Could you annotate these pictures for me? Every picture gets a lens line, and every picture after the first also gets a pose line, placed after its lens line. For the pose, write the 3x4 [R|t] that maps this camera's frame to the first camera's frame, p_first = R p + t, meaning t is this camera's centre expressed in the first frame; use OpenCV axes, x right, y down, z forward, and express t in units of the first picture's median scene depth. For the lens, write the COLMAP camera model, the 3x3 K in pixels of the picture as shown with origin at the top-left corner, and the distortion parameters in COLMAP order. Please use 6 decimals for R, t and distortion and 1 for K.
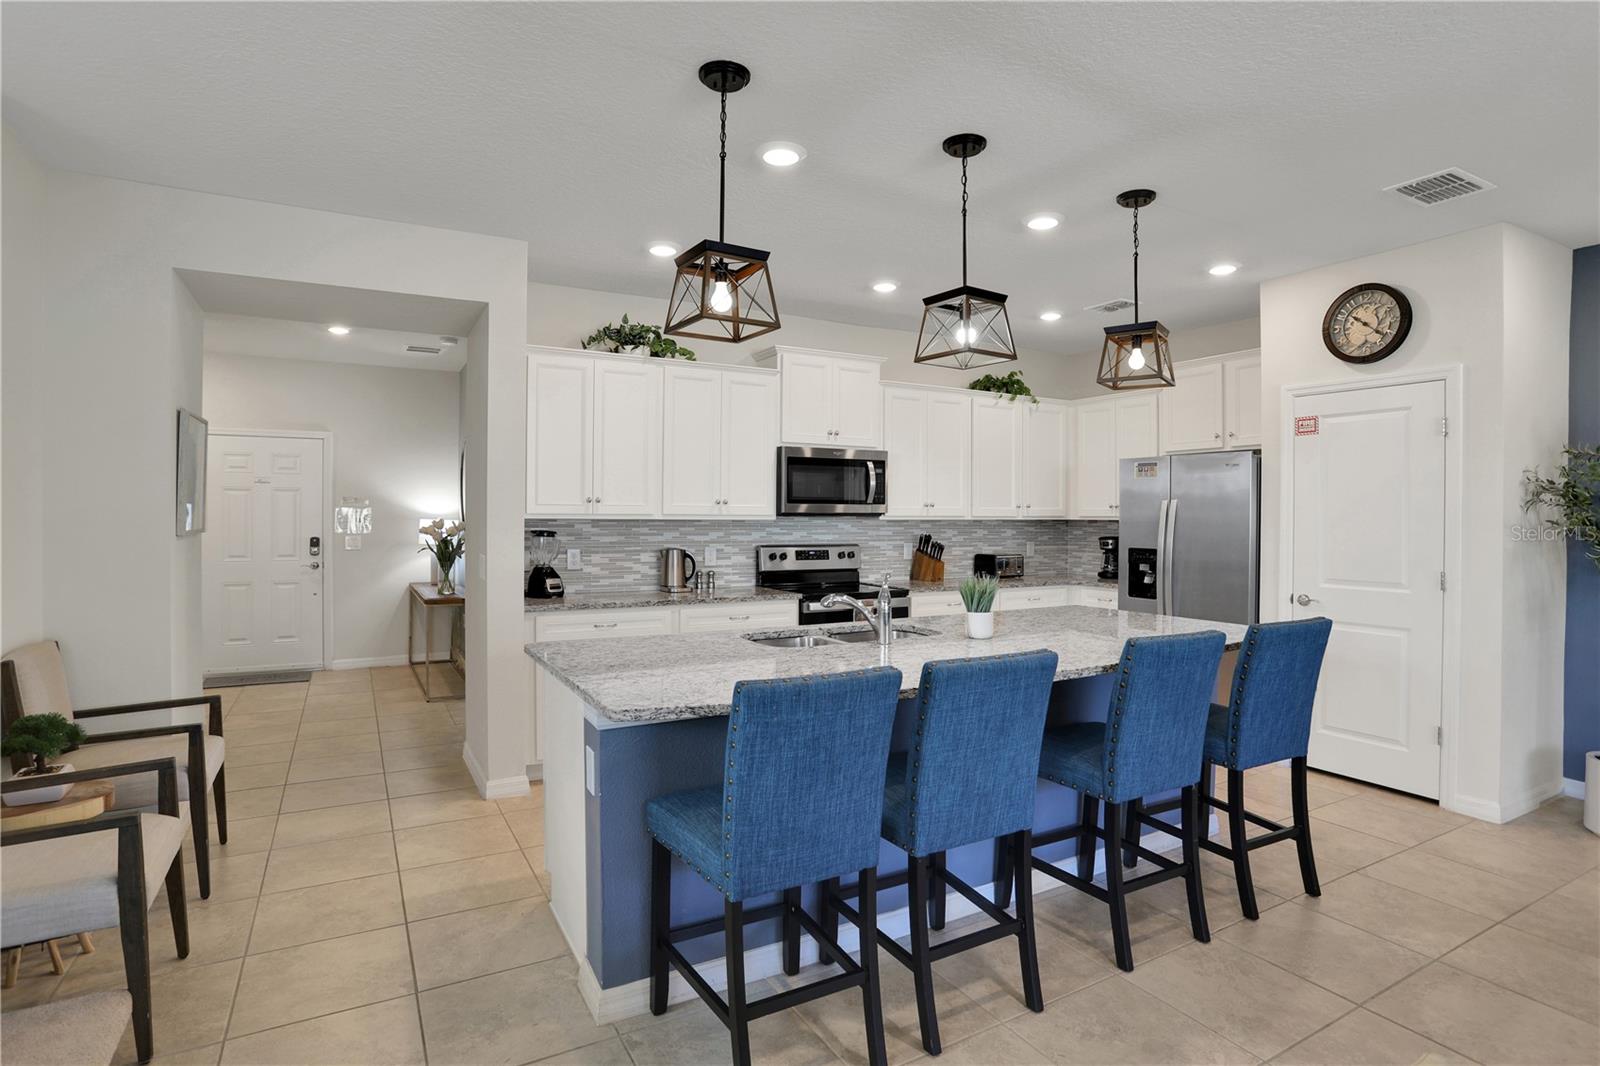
lens RADIAL K [[787.9, 0, 805.6], [0, 787.9, 533.0], [0, 0, 1]] dist [-0.061767, 0.023837]
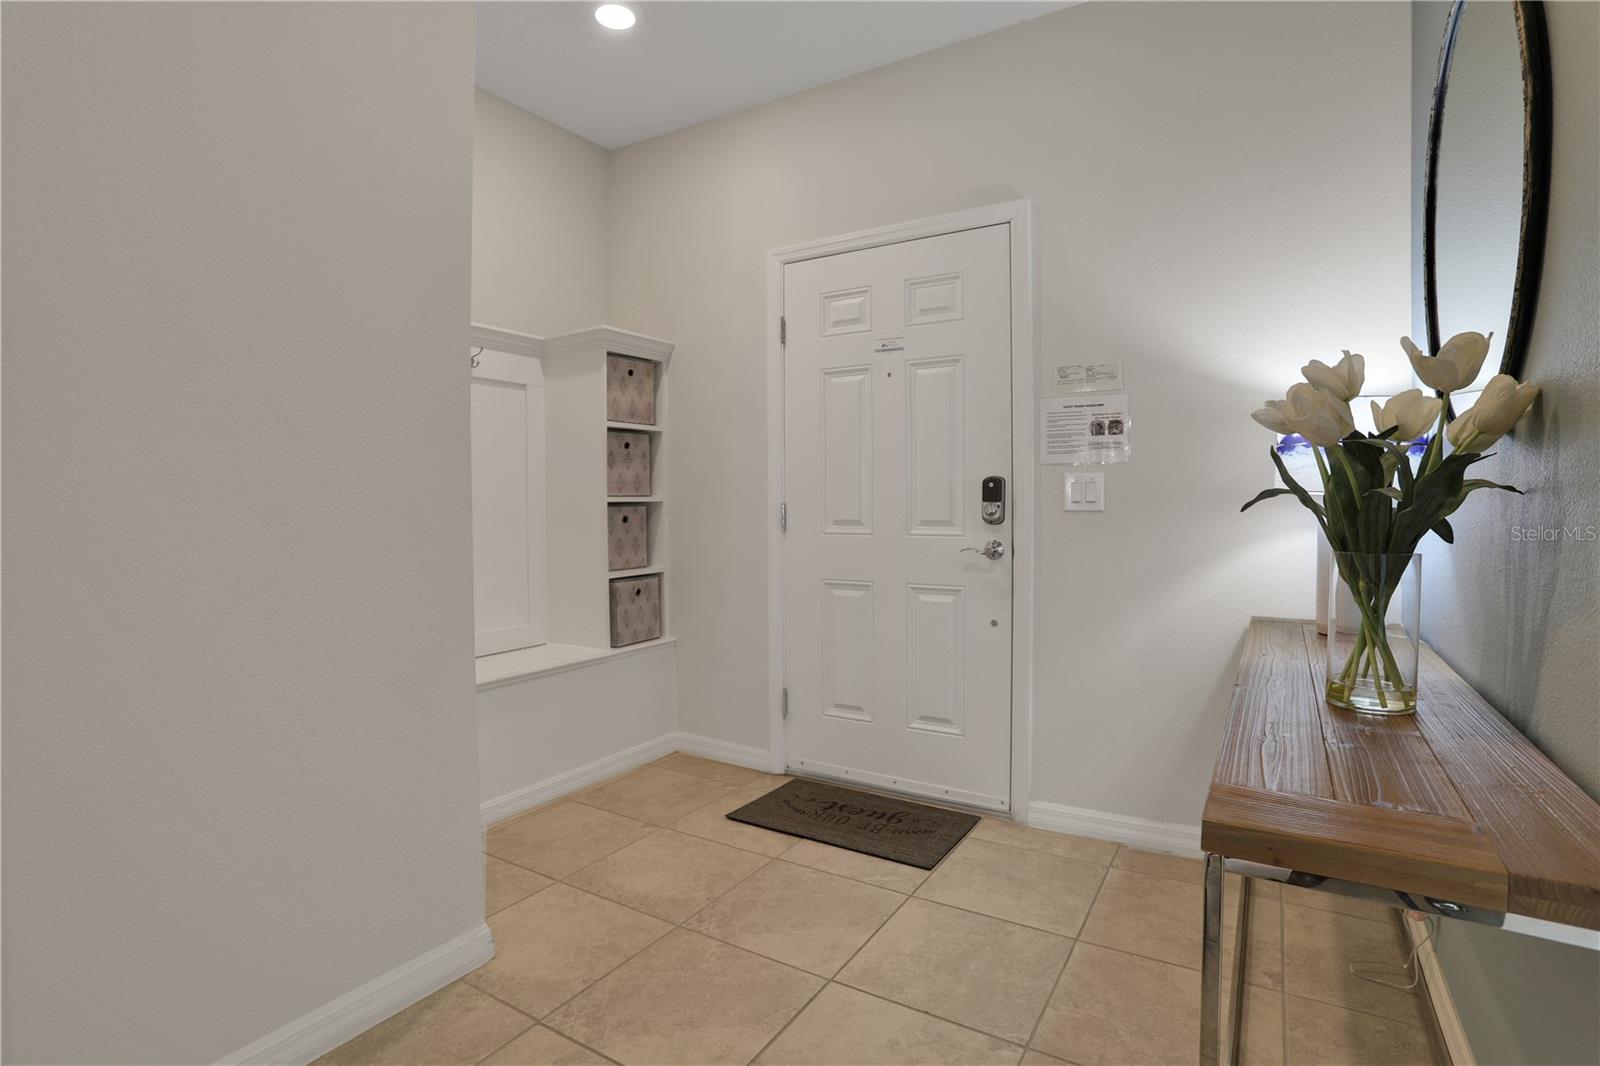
lens RADIAL K [[787.9, 0, 799.2], [0, 787.9, 521.0], [0, 0, 1]] dist [-0.061767, 0.023837]
pose [[0.479141, 0.008998, -0.877692, -0.463806], [-0.003414, 0.999959, 0.008388, 0.034059], [0.877731, -0.001022, 0.479152, 1.000249]]
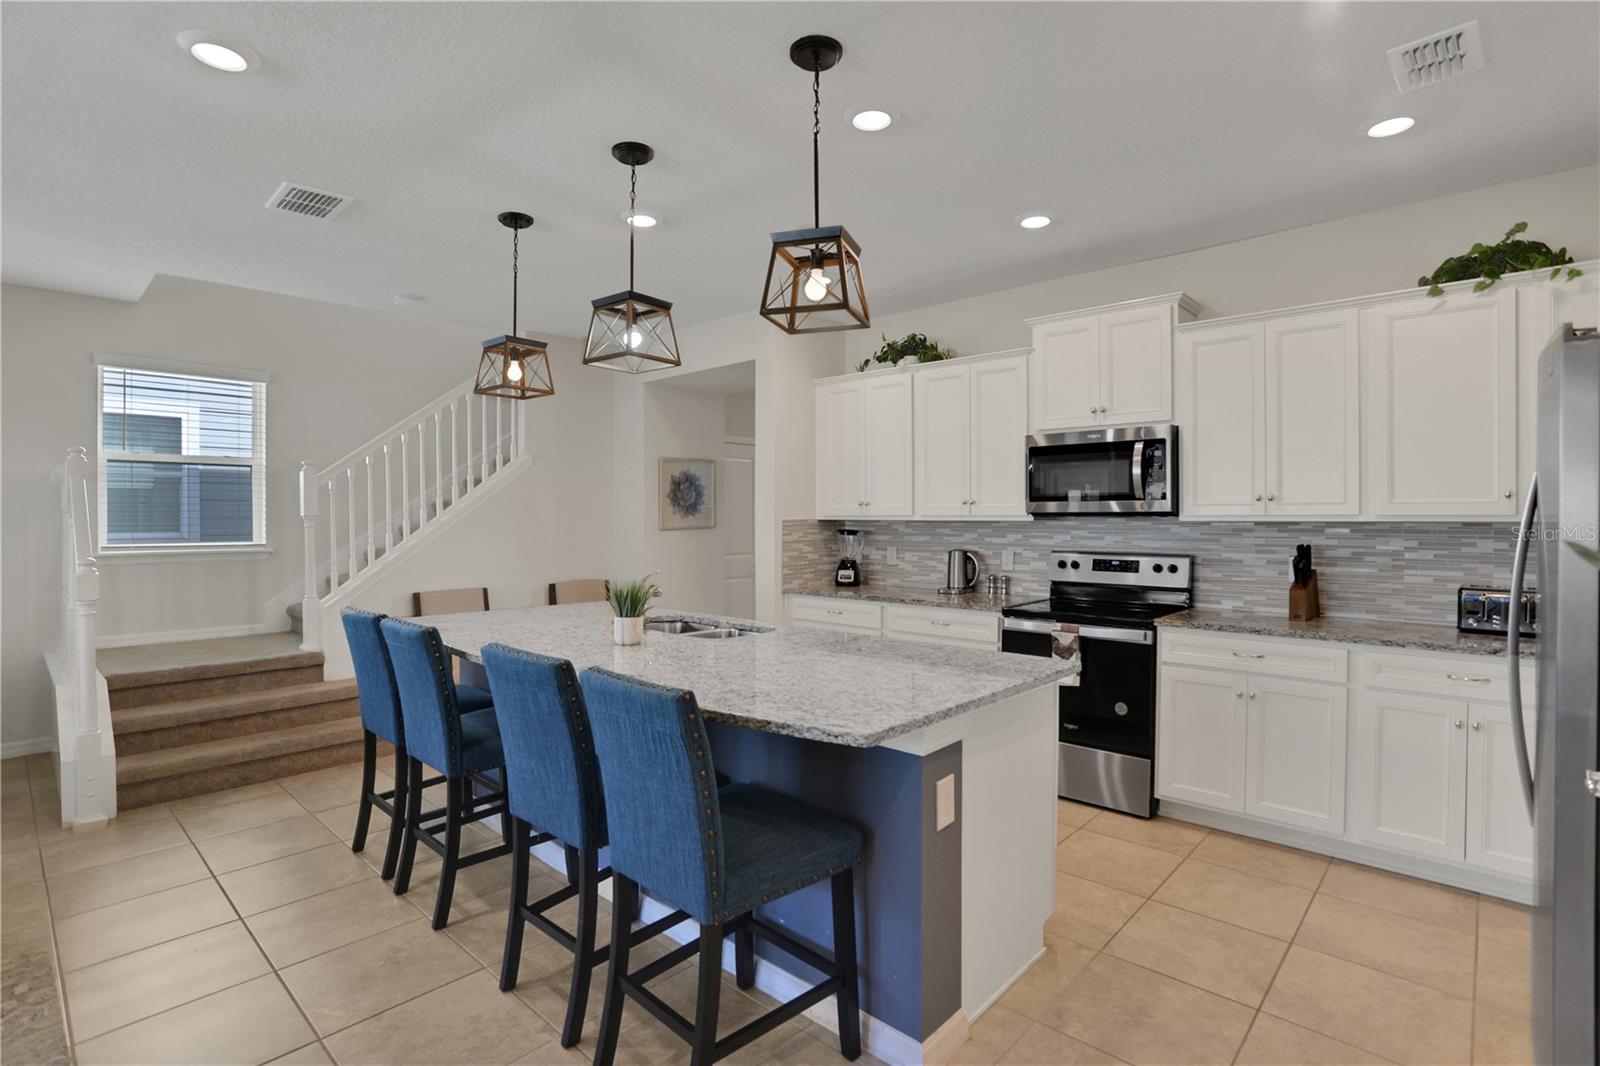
lens RADIAL K [[787.9, 0, 775.1], [0, 787.9, 519.5], [0, 0, 1]] dist [-0.061767, 0.023837]
pose [[0.306687, -0.000129, -0.951810, 0.676779], [-0.017910, 0.999822, -0.005906, -0.007991], [0.951642, 0.018859, 0.306630, 0.465942]]
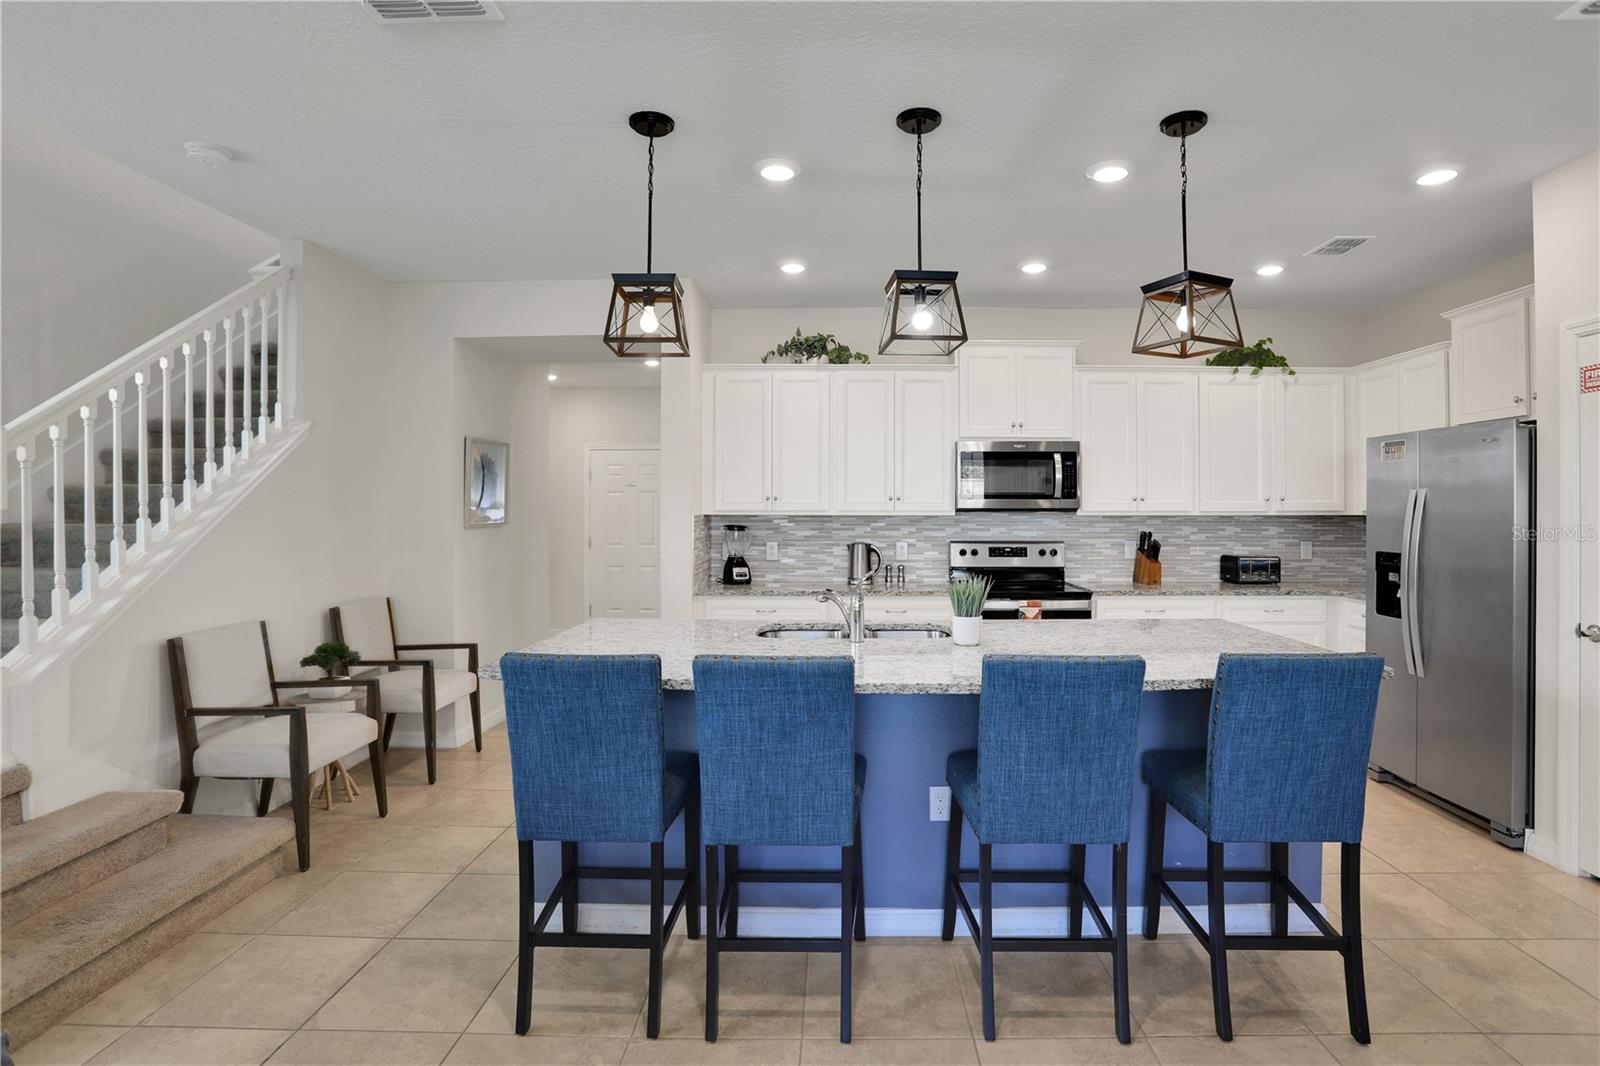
lens RADIAL K [[787.9, 0, 858.5], [0, 787.9, 513.8], [0, 0, 1]] dist [-0.061767, 0.023837]
pose [[0.873596, -0.000457, -0.486652, 0.333658], [-0.007749, 0.999860, -0.014849, -0.003266], [0.486590, 0.016743, 0.873470, 0.077296]]
